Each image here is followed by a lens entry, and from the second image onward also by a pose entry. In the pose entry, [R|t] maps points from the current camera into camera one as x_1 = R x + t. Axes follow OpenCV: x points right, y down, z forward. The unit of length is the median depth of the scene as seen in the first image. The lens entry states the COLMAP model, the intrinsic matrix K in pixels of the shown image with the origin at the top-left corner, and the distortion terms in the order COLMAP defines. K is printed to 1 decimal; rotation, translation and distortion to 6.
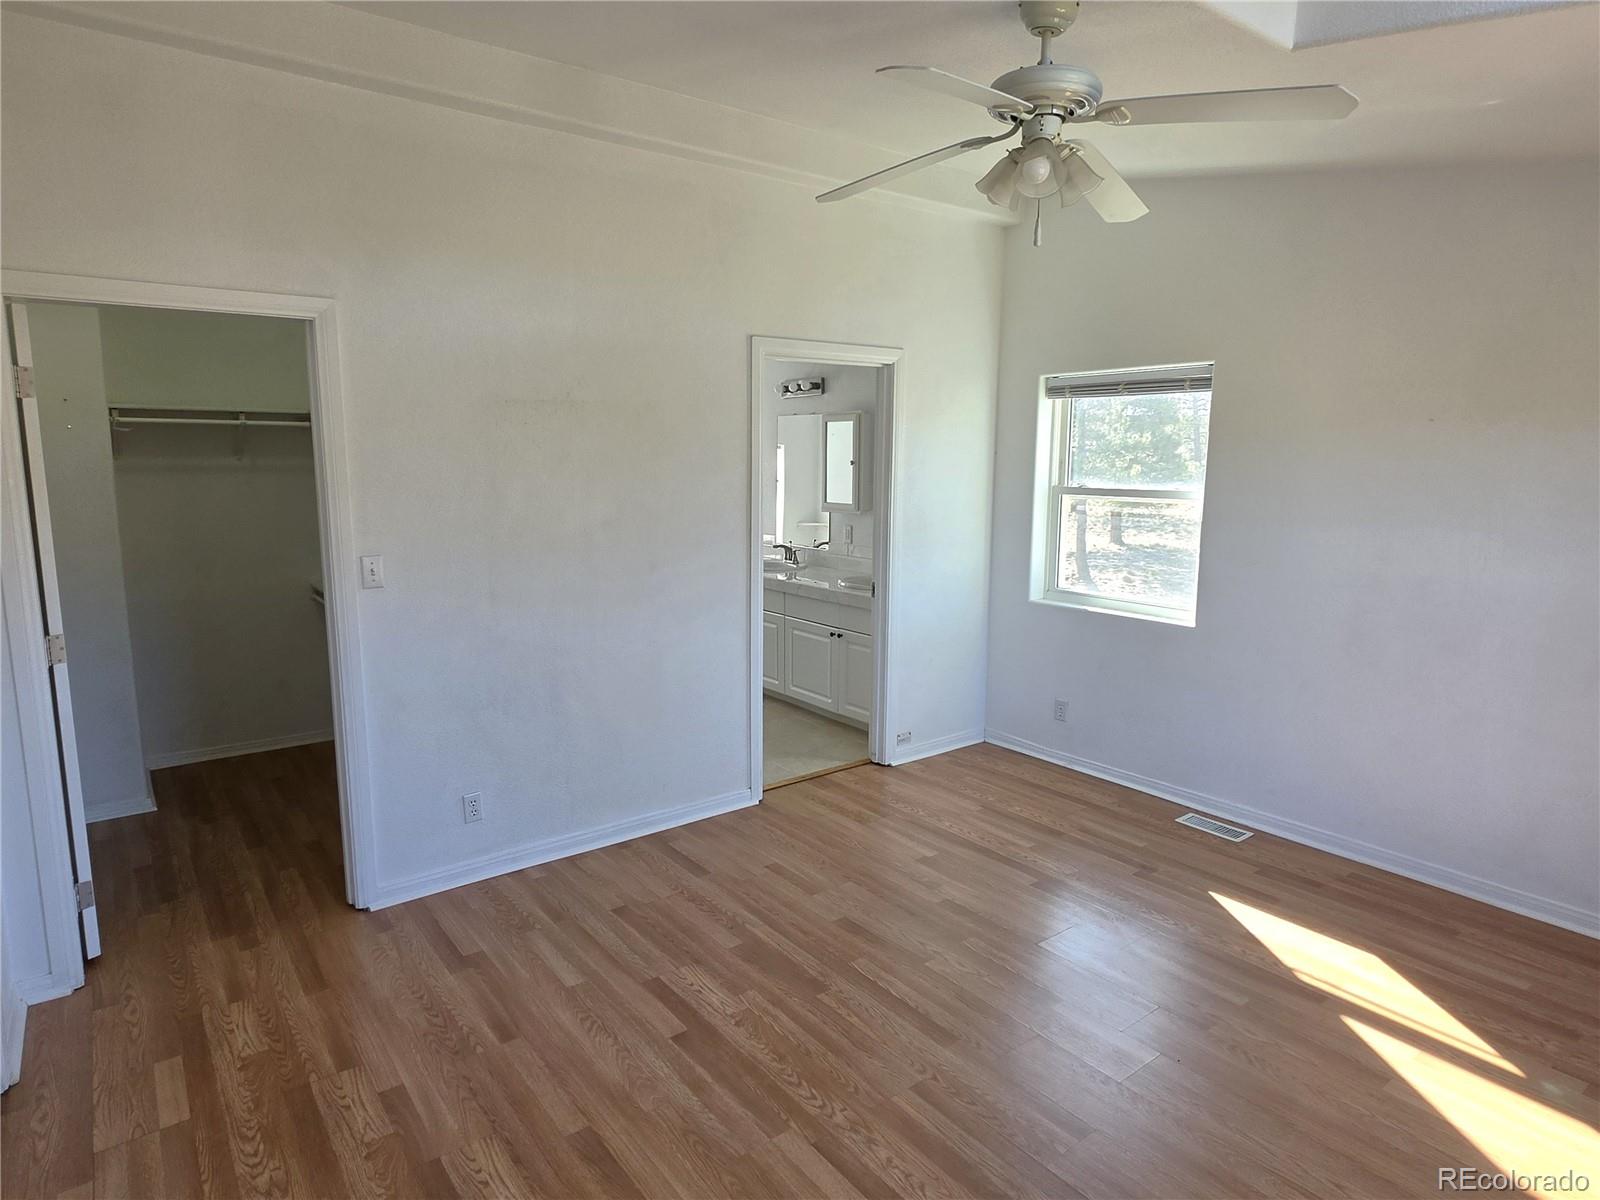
lens RADIAL K [[917.9, 0, 800.0], [0, 917.9, 600.0], [0, 0, 1]] dist [0.000435, 0.000144]
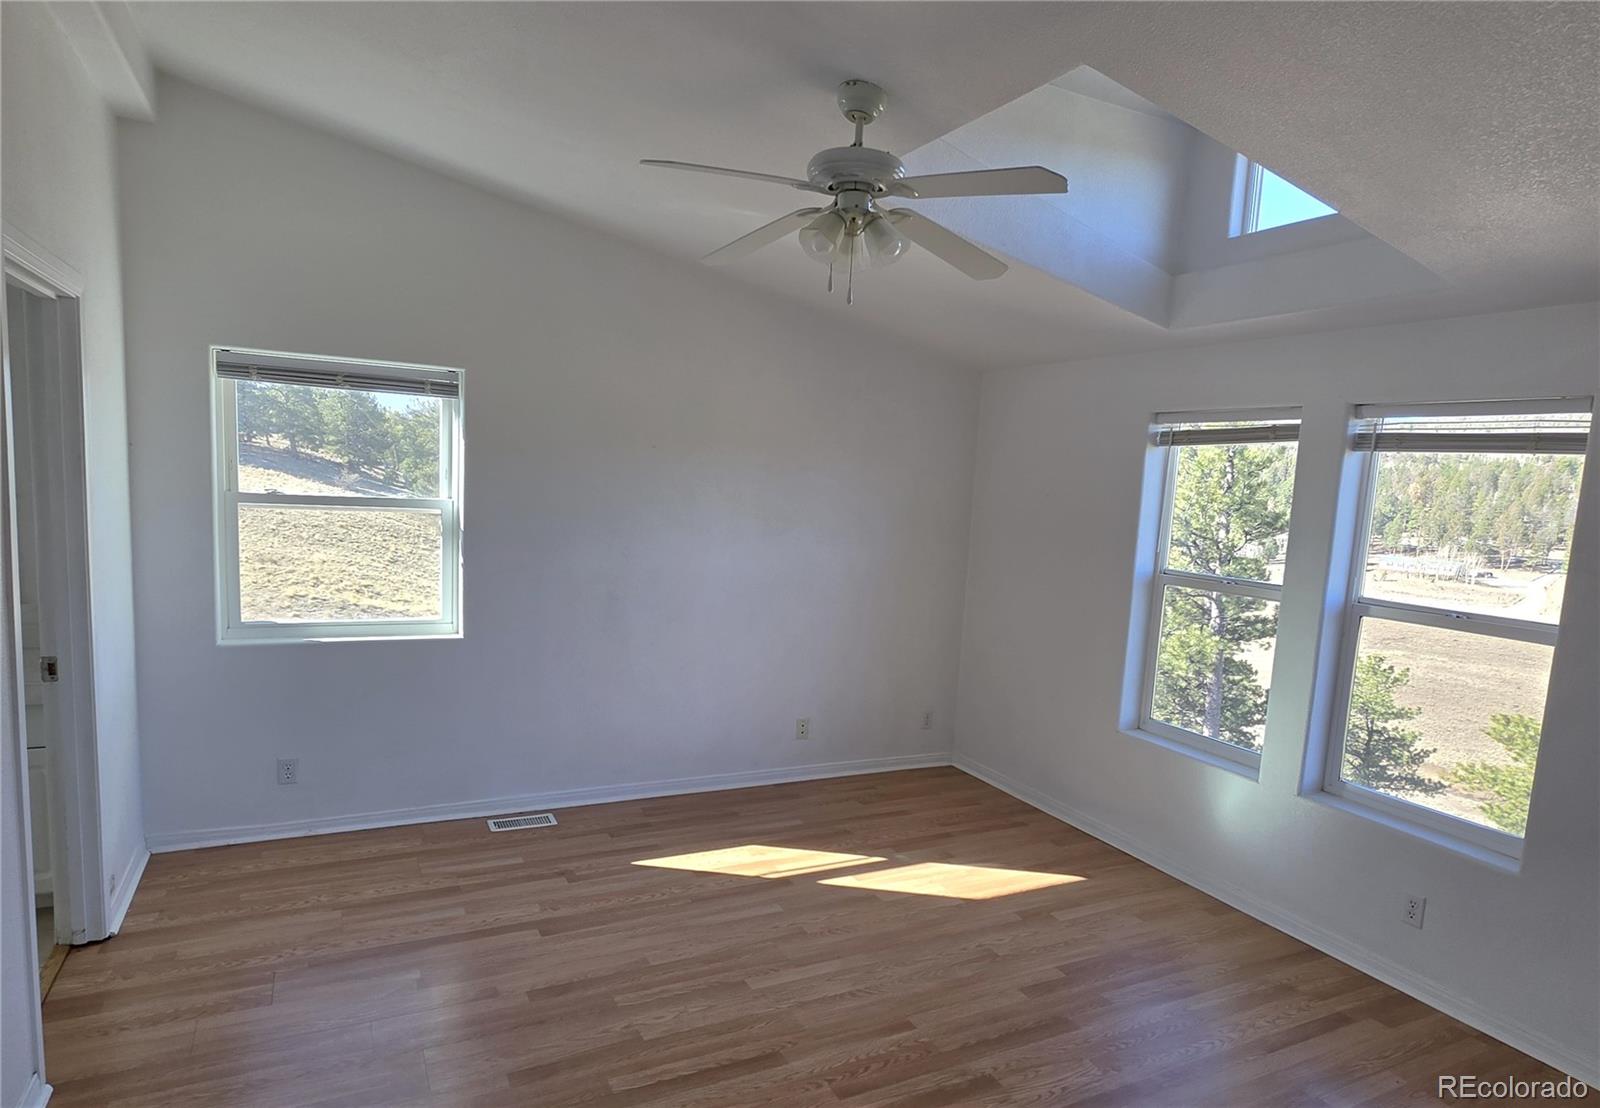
lens RADIAL K [[938.7, 0, 802.2], [0, 938.7, 599.0], [0, 0, 1]] dist [-0.002740, -0.000339]
pose [[0.177647, -0.122301, 0.976465, -0.495205], [0.099143, 0.989423, 0.105887, -0.084106], [-0.979087, 0.077999, 0.187894, 0.461235]]
